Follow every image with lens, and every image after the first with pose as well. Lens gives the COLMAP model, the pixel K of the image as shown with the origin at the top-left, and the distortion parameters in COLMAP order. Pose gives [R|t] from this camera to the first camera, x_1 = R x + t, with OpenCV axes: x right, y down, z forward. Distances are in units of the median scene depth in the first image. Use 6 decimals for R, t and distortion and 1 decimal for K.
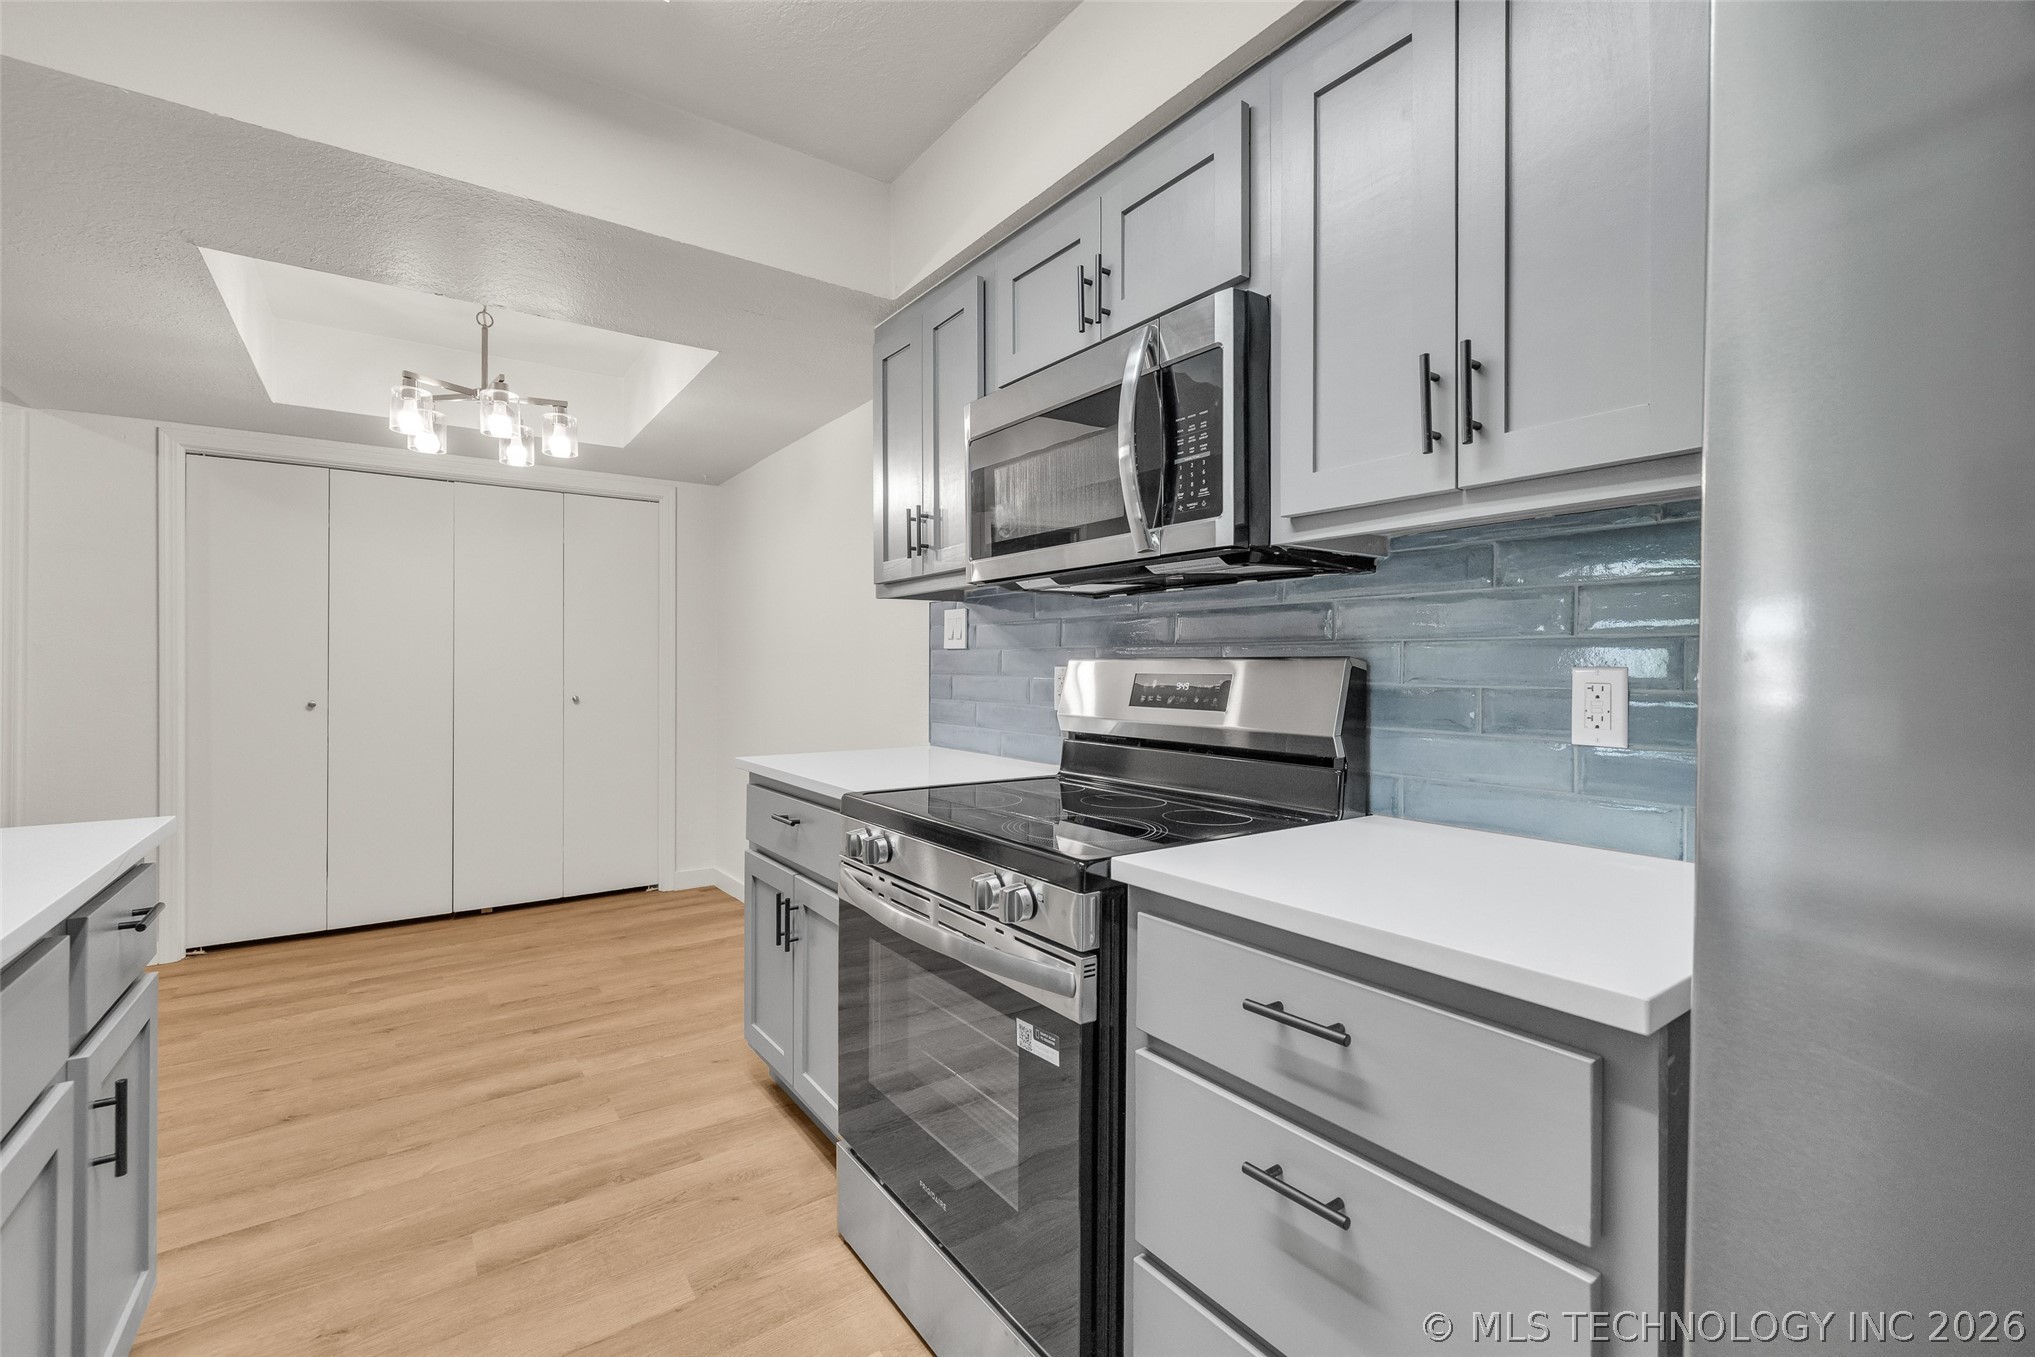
lens RADIAL K [[861.8, 0, 1013.4], [0, 861.8, 666.0], [0, 0, 1]] dist [-0.000349, -0.000160]
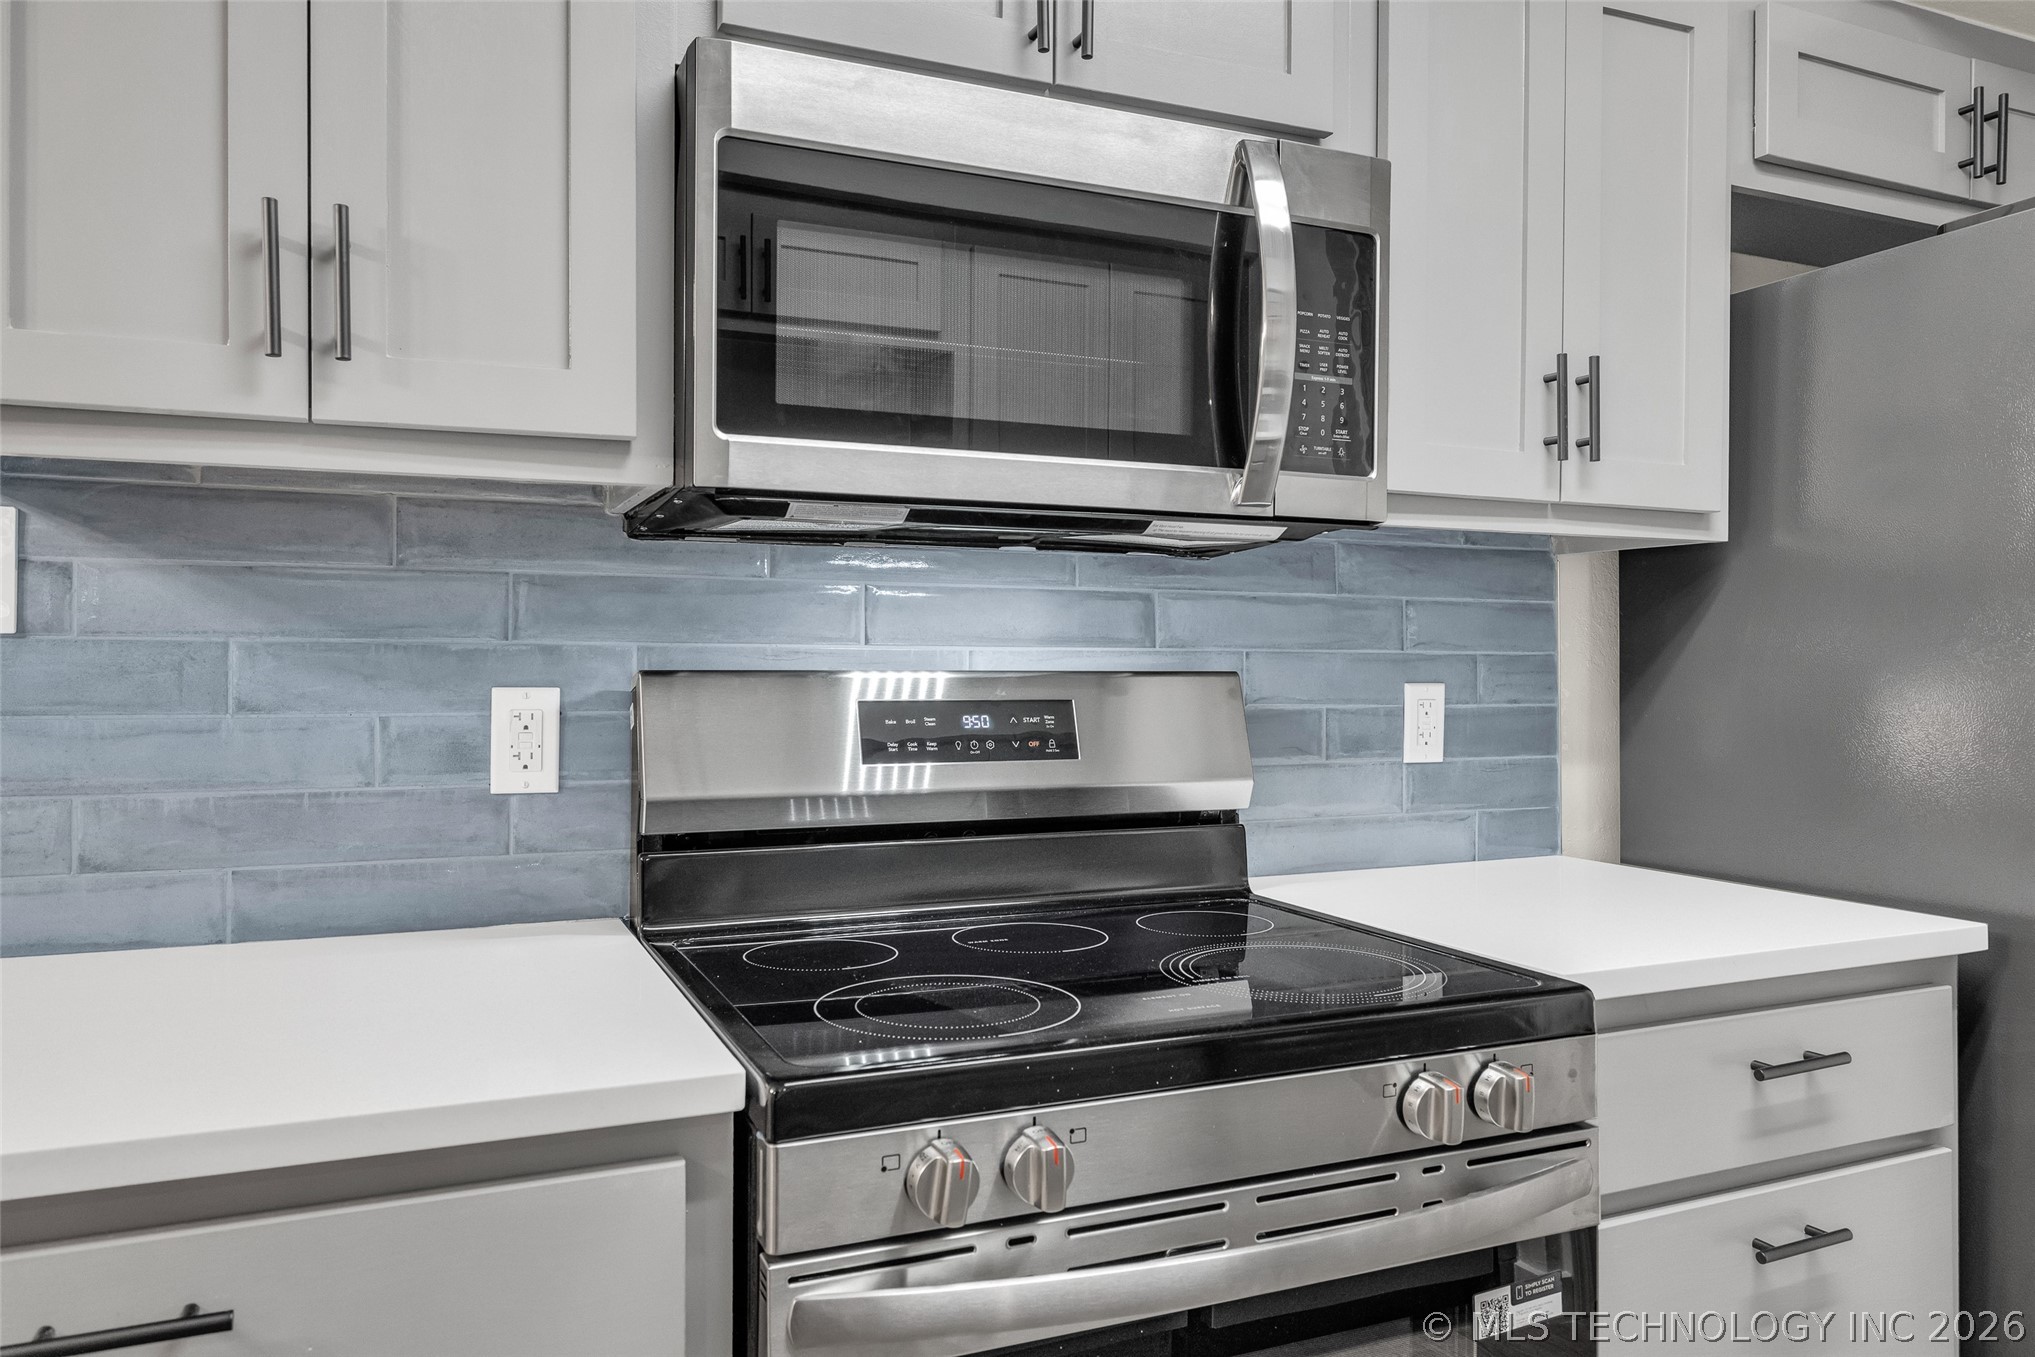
lens RADIAL K [[1398.6, 0, 1012.4], [0, 1398.6, 664.4], [0, 0, 1]] dist [-0.002513, -0.000888]
pose [[0.216442, -0.005190, 0.976282, -0.464200], [-0.004541, 0.999970, 0.006323, -0.013417], [-0.976285, -0.005802, 0.216412, 0.513973]]
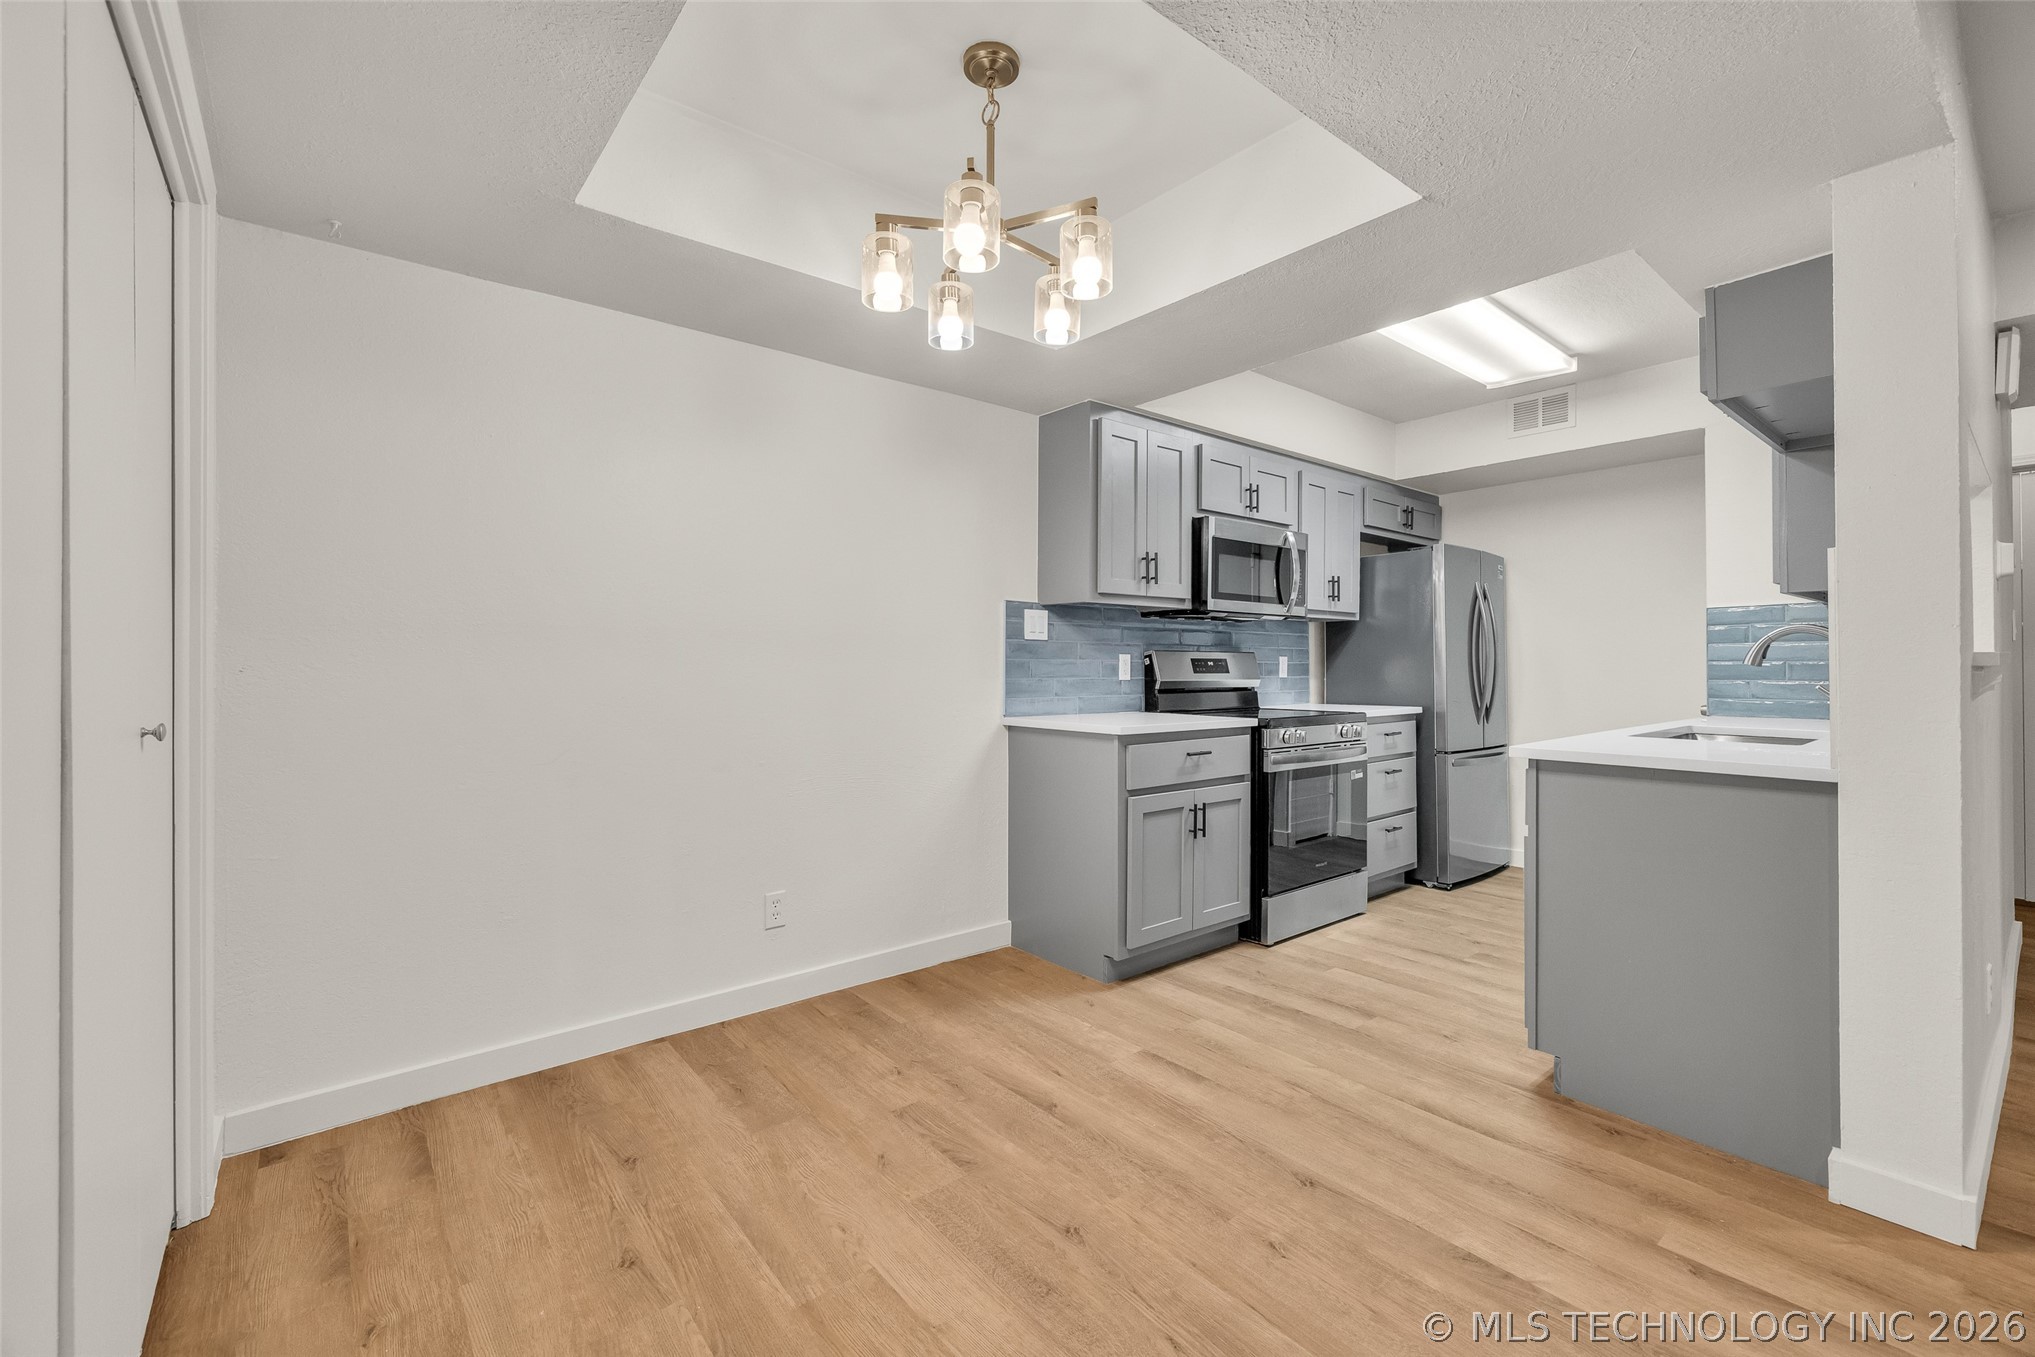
lens RADIAL K [[853.8, 0, 1019.5], [0, 853.8, 662.4], [0, 0, 1]] dist [-0.001250, -0.000142]
pose [[-0.063260, 0.001490, 0.997996, -1.354080], [-0.002978, 0.999994, -0.001681, 0.017082], [-0.997993, -0.003079, -0.063255, 1.093580]]
